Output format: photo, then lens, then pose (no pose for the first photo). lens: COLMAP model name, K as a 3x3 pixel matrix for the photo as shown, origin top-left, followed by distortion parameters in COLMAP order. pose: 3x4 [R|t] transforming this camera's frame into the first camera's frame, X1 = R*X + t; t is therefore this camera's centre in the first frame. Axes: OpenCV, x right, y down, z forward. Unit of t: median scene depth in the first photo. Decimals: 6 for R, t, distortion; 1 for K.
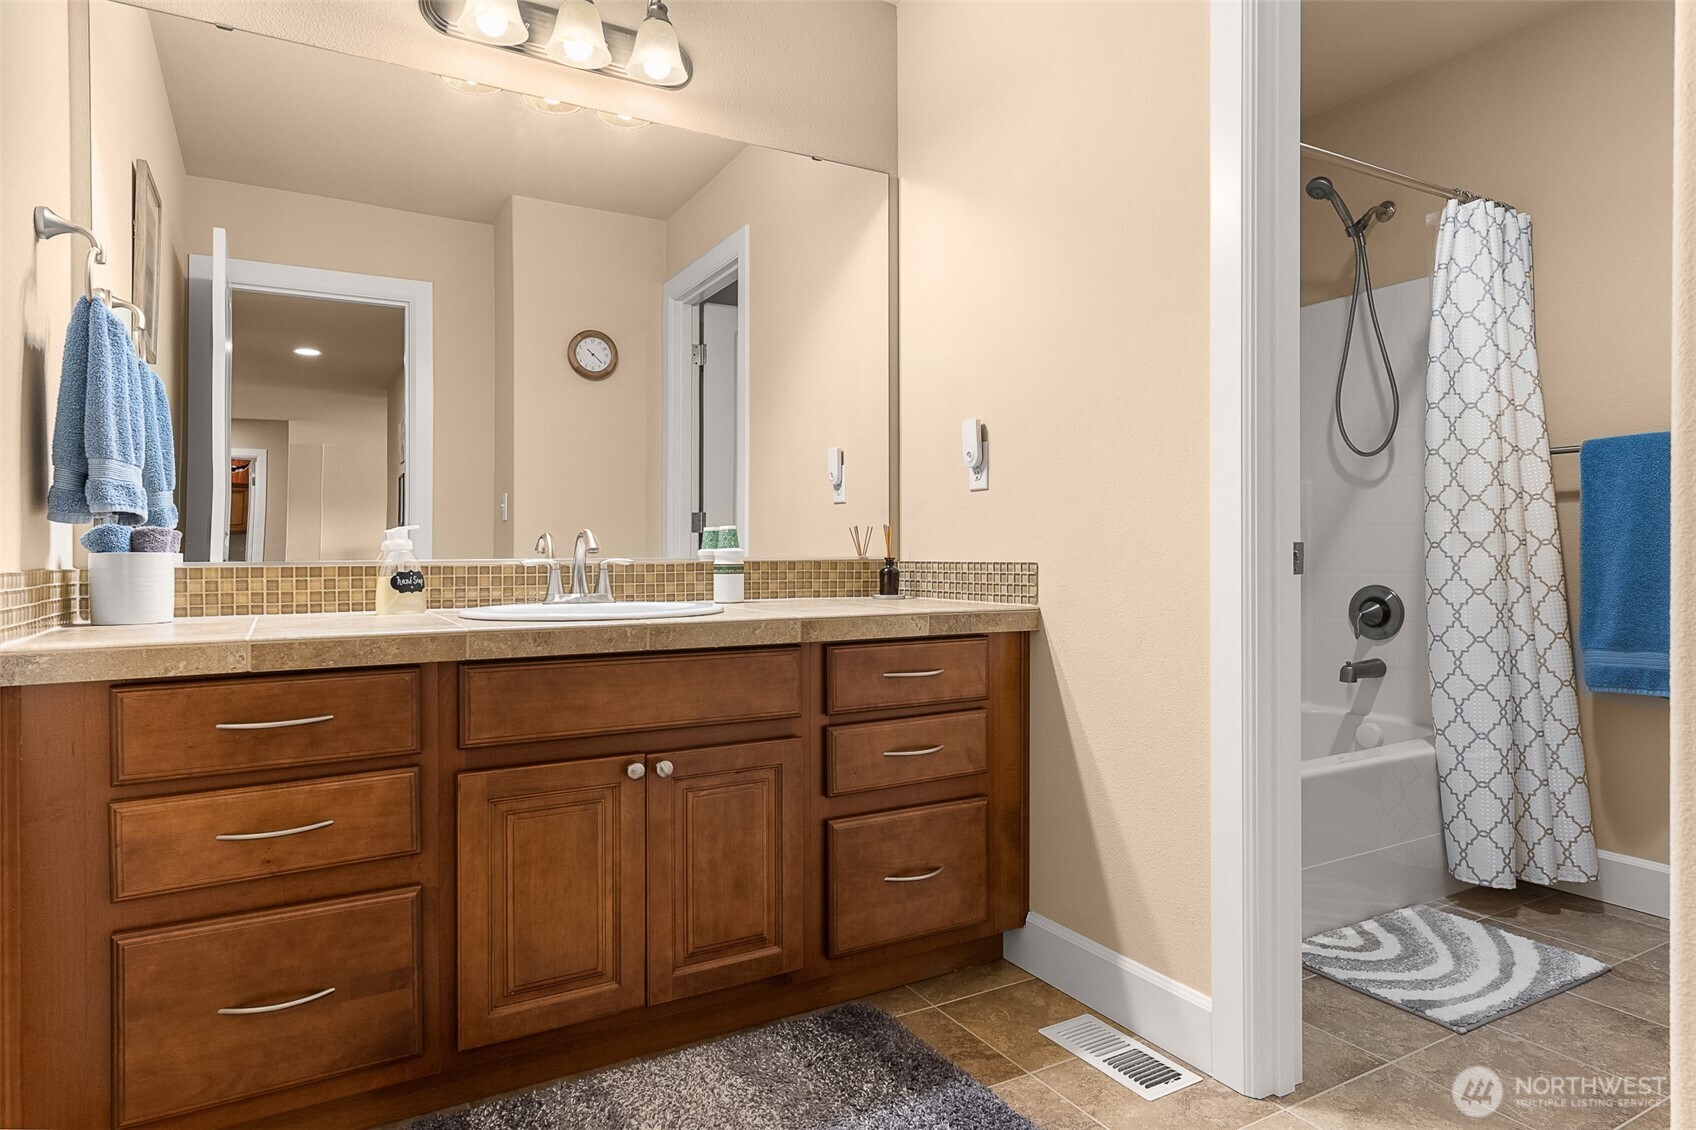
lens RADIAL K [[925.5, 0, 843.4], [0, 925.5, 557.4], [0, 0, 1]] dist [-0.004016, -0.000709]
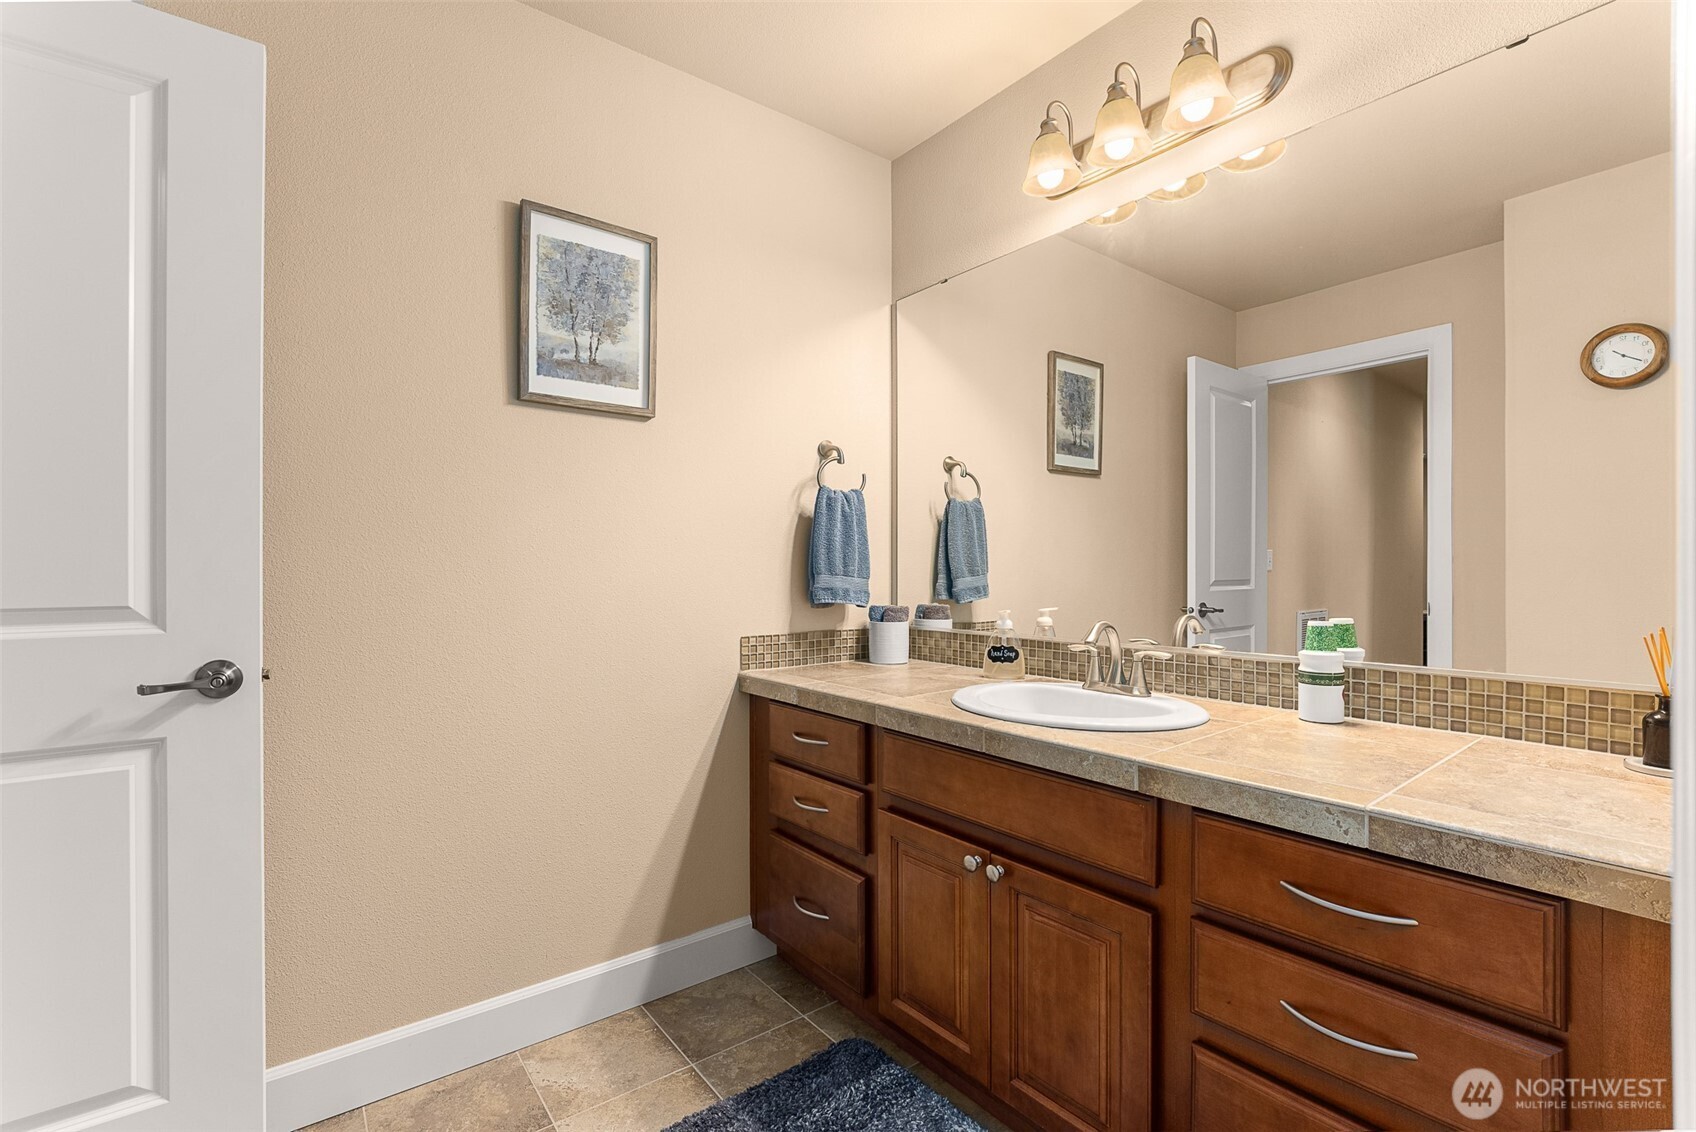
lens RADIAL K [[741.4, 0, 834.5], [0, 741.4, 571.9], [0, 0, 1]] dist [-0.029736, -0.000699]
pose [[0.145216, 0.007252, -0.989373, 0.547262], [-0.006708, 0.999957, 0.006345, -0.099536], [0.989377, 0.005715, 0.145259, 0.673953]]
